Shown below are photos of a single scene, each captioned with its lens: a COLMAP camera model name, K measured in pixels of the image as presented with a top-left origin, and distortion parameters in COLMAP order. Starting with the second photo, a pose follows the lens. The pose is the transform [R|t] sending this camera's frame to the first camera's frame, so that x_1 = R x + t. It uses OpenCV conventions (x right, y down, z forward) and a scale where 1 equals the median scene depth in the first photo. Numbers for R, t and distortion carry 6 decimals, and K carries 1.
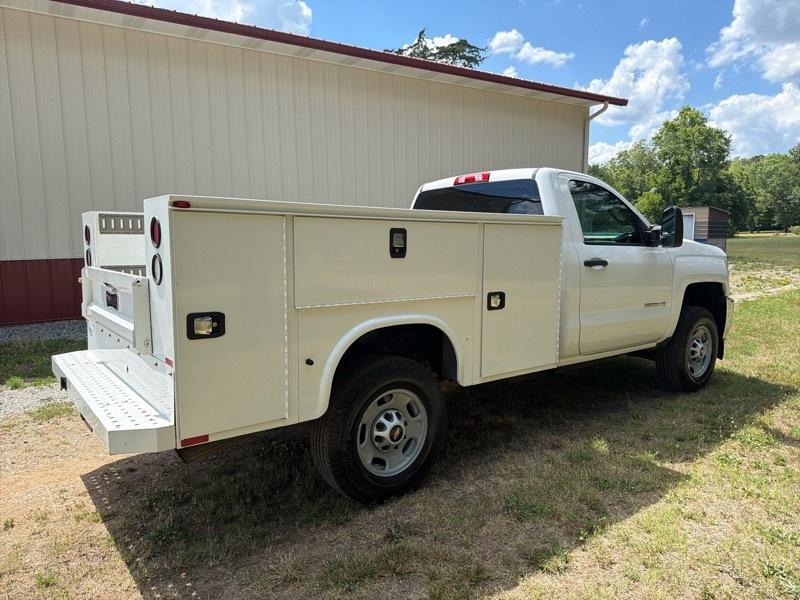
lens RADIAL K [[559.3, 0, 403.6], [0, 559.3, 300.3], [0, 0, 1]] dist [0.051860, -0.056506]
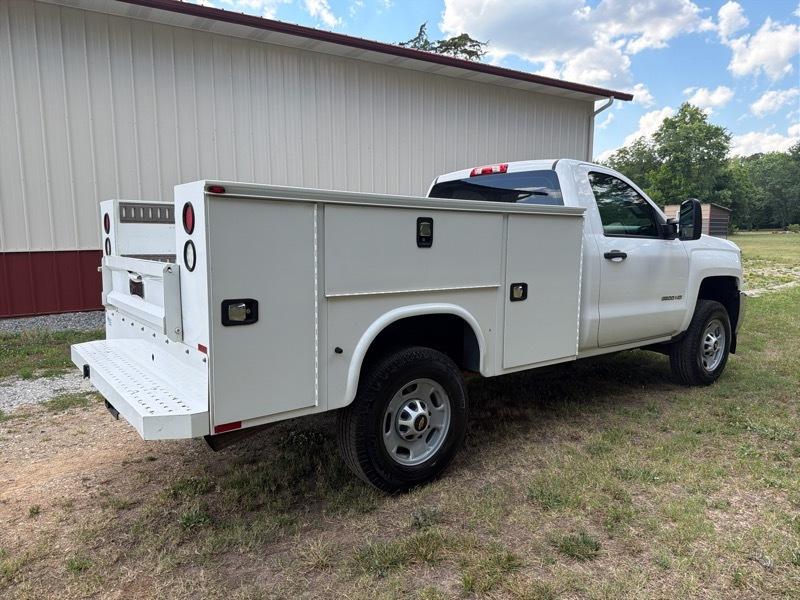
lens RADIAL K [[559.9, 0, 402.6], [0, 559.9, 304.5], [0, 0, 1]] dist [0.056550, -0.066997]
pose [[0.999982, 0.005095, 0.003235, -0.044782], [-0.005140, 0.999891, 0.013869, 0.010978], [-0.003164, -0.013885, 0.999899, 0.001122]]
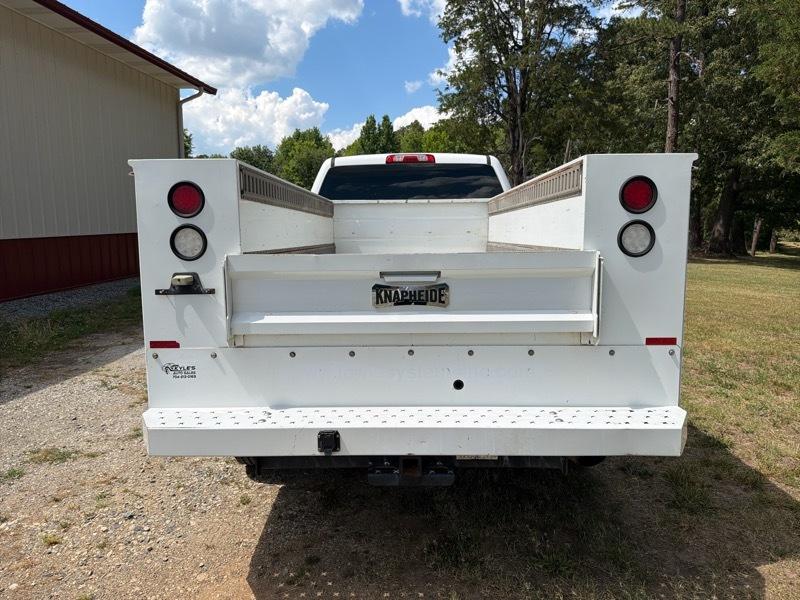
lens RADIAL K [[563.4, 0, 400.8], [0, 563.4, 300.4], [0, 0, 1]] dist [0.033845, -0.052718]
pose [[0.627066, -0.100775, 0.772420, -0.936229], [0.089892, 0.994333, 0.056750, -0.029961], [-0.773762, 0.033849, 0.632571, 0.512937]]
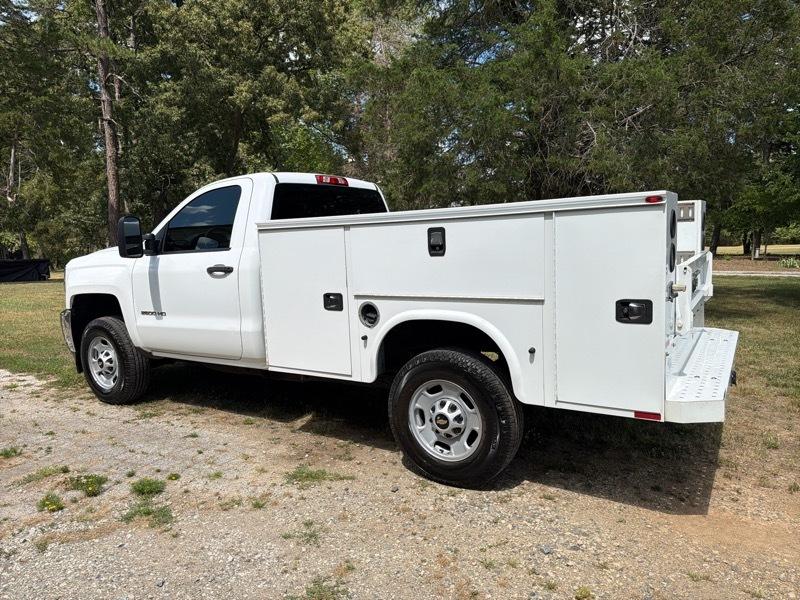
lens RADIAL K [[558.2, 0, 396.5], [0, 558.2, 300.8], [0, 0, 1]] dist [0.083826, -0.123897]
pose [[-0.332694, -0.099731, 0.937746, -1.203391], [0.140532, 0.978046, 0.153875, -0.191855], [-0.932505, 0.182977, -0.311375, 1.675665]]
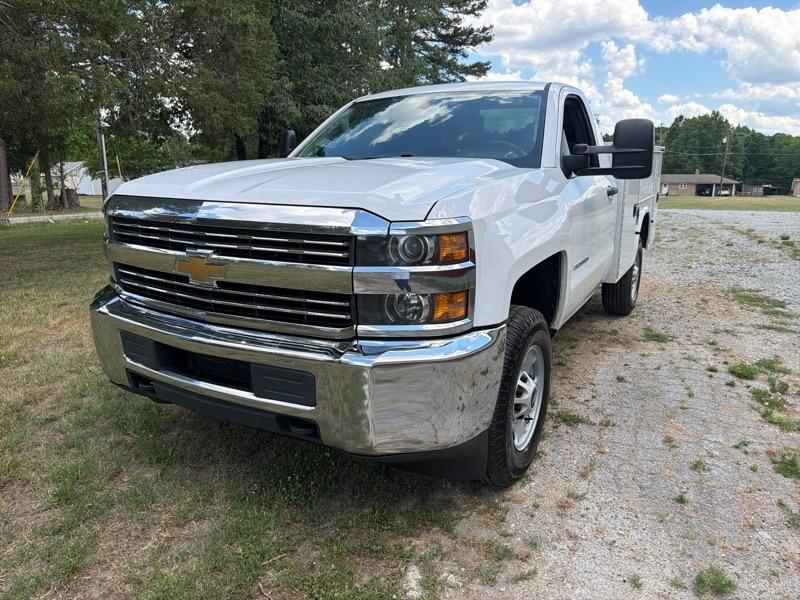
lens RADIAL K [[569.0, 0, 399.6], [0, 569.0, 293.3], [0, 0, 1]] dist [0.004220, -0.003655]
pose [[-0.922692, 0.088775, -0.375177, 0.858195], [-0.038500, 0.947047, 0.318778, -0.274964], [0.383610, 0.308578, -0.870415, 2.507242]]
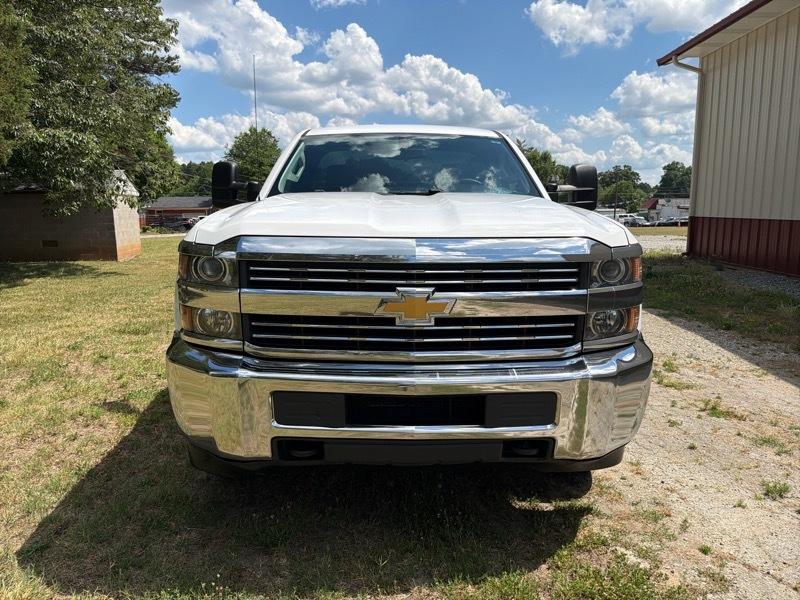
lens RADIAL K [[566.5, 0, 402.4], [0, 566.5, 295.2], [0, 0, 1]] dist [0.026561, -0.037564]
pose [[-0.592641, 0.137066, -0.793719, 1.300873], [-0.087611, 0.968599, 0.232681, -0.244828], [0.800688, 0.207435, -0.562023, 2.198447]]
